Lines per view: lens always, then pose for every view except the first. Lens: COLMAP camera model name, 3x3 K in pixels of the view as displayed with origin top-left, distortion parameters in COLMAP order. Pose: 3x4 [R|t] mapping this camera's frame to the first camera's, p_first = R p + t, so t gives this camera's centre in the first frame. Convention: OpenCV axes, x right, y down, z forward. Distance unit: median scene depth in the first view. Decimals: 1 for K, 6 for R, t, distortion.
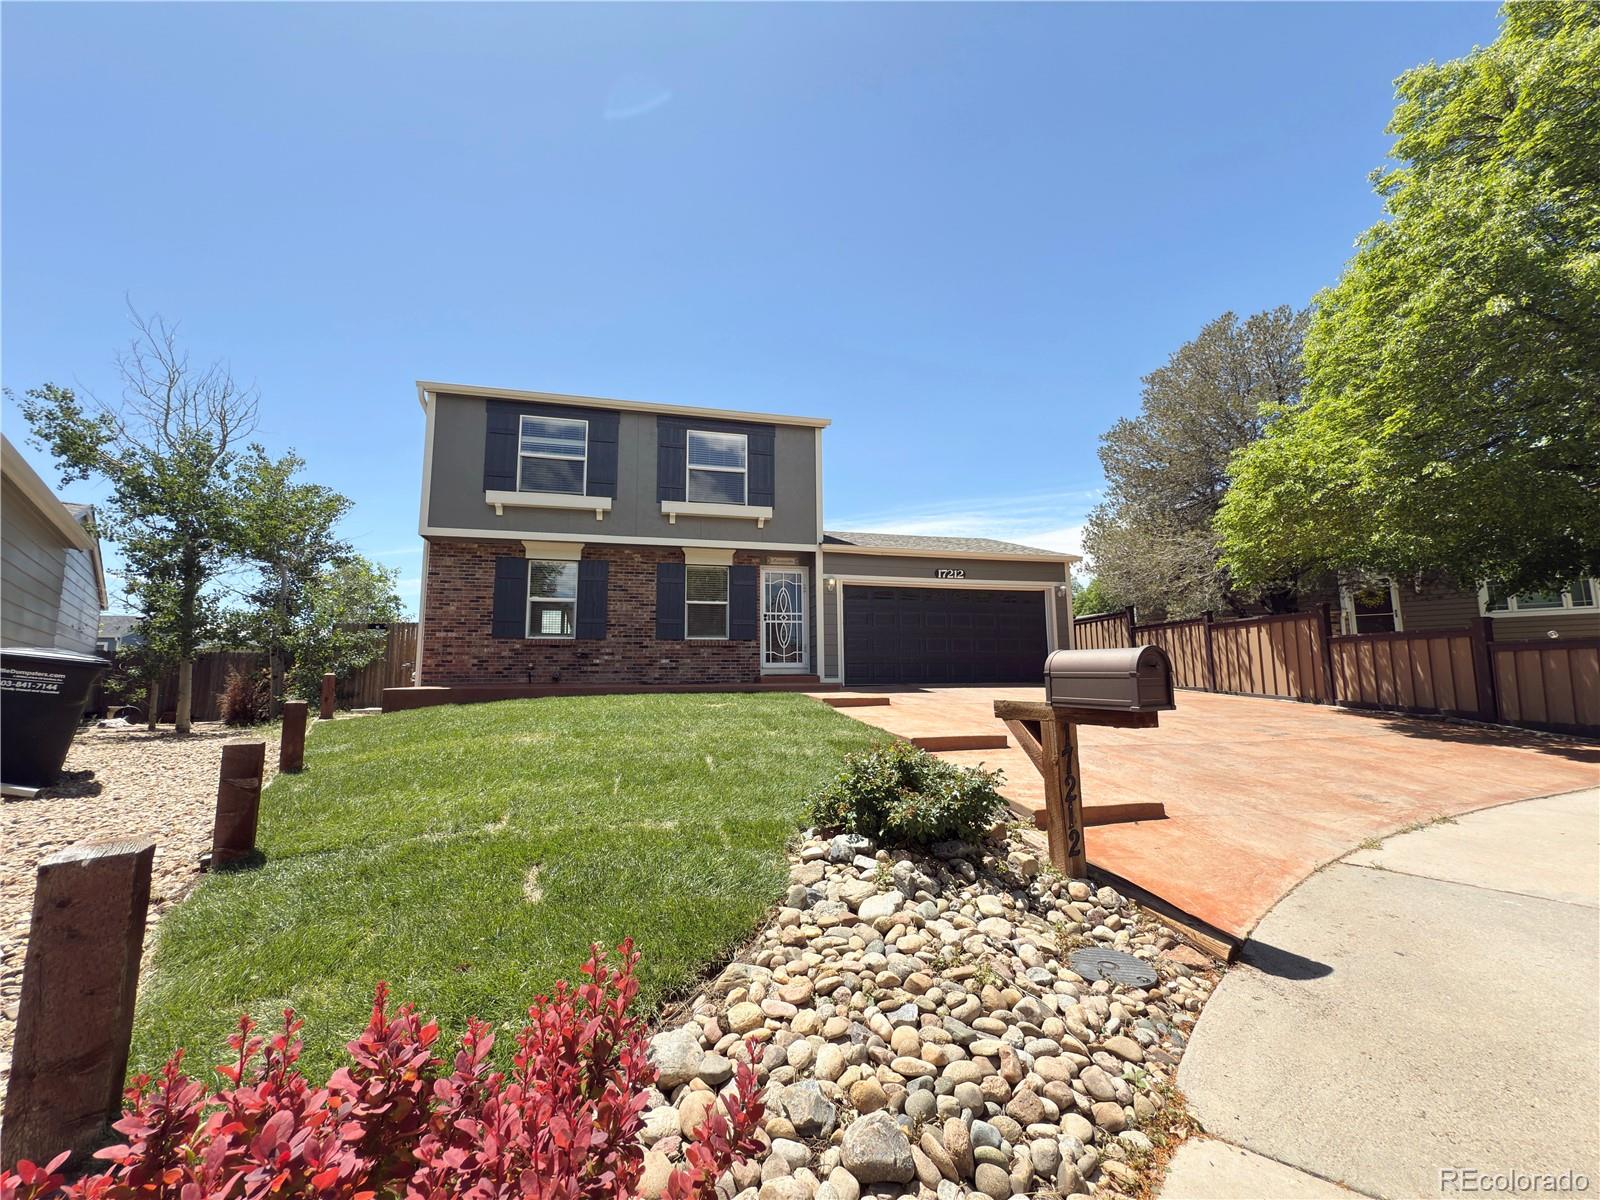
lens RADIAL K [[637.0, 0, 796.0], [0, 637.0, 598.9], [0, 0, 1]] dist [0.000931, 0.000074]
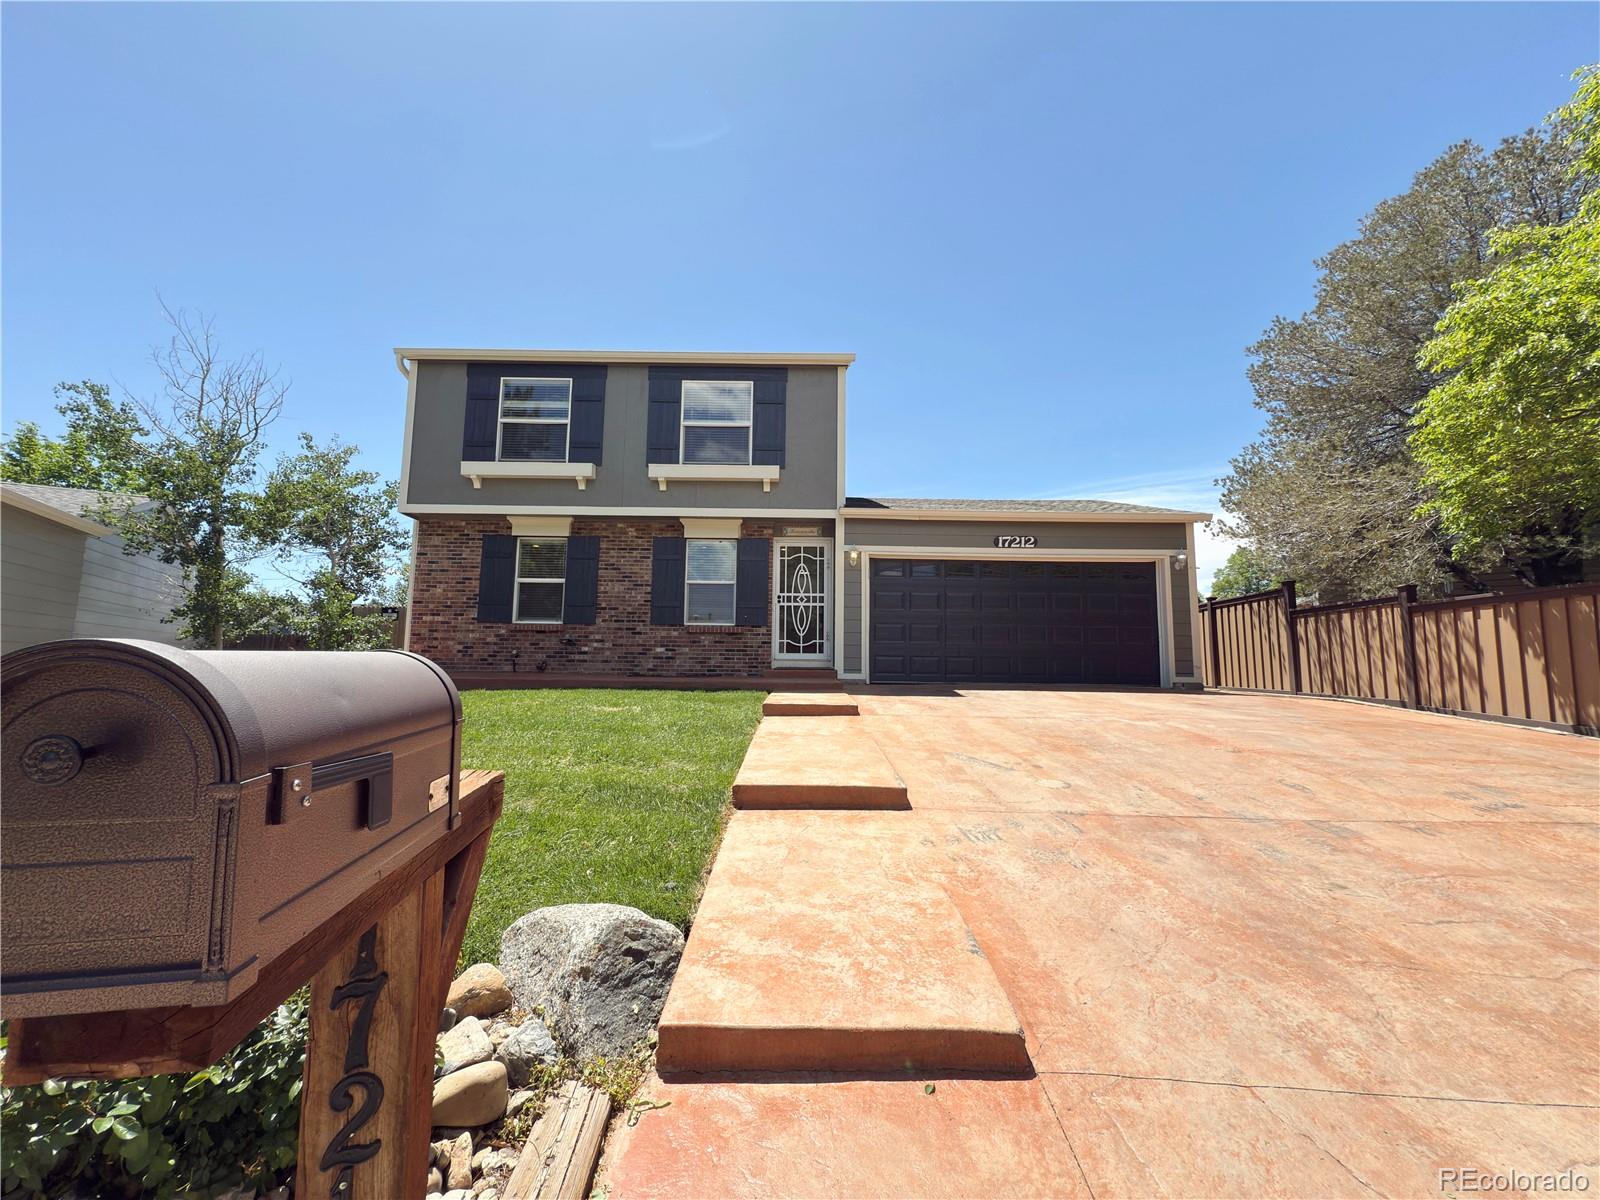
lens RADIAL K [[637.0, 0, 798.4], [0, 637.0, 599.6], [0, 0, 1]] dist [0.000931, 0.000074]
pose [[0.971330, -0.005147, -0.237678, 0.184052], [0.010230, 0.999744, 0.020158, 0.013660], [0.237513, -0.022012, 0.971135, 0.201565]]
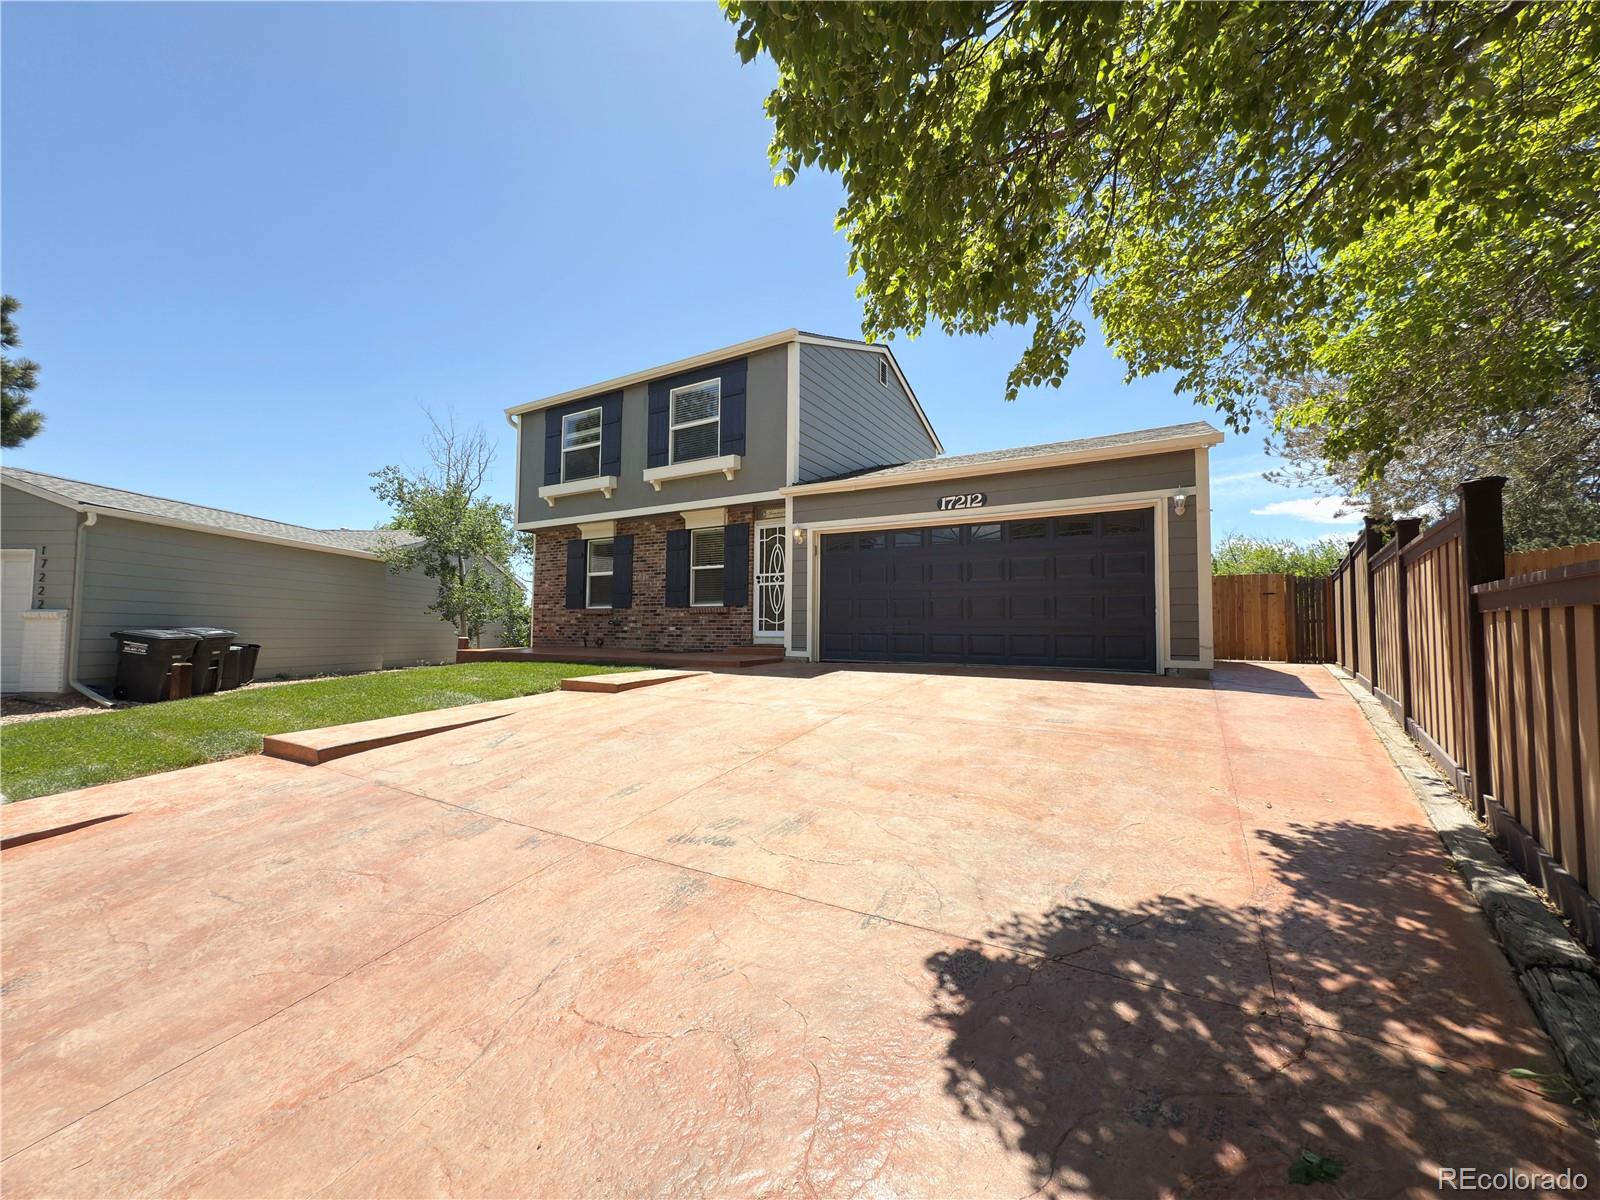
lens RADIAL K [[637.0, 0, 791.5], [0, 637.0, 596.8], [0, 0, 1]] dist [0.000931, 0.000074]
pose [[0.707613, -0.023822, -0.706199, 0.636058], [0.079780, 0.995734, 0.046351, 0.016168], [0.702082, -0.089139, 0.706495, 0.425524]]
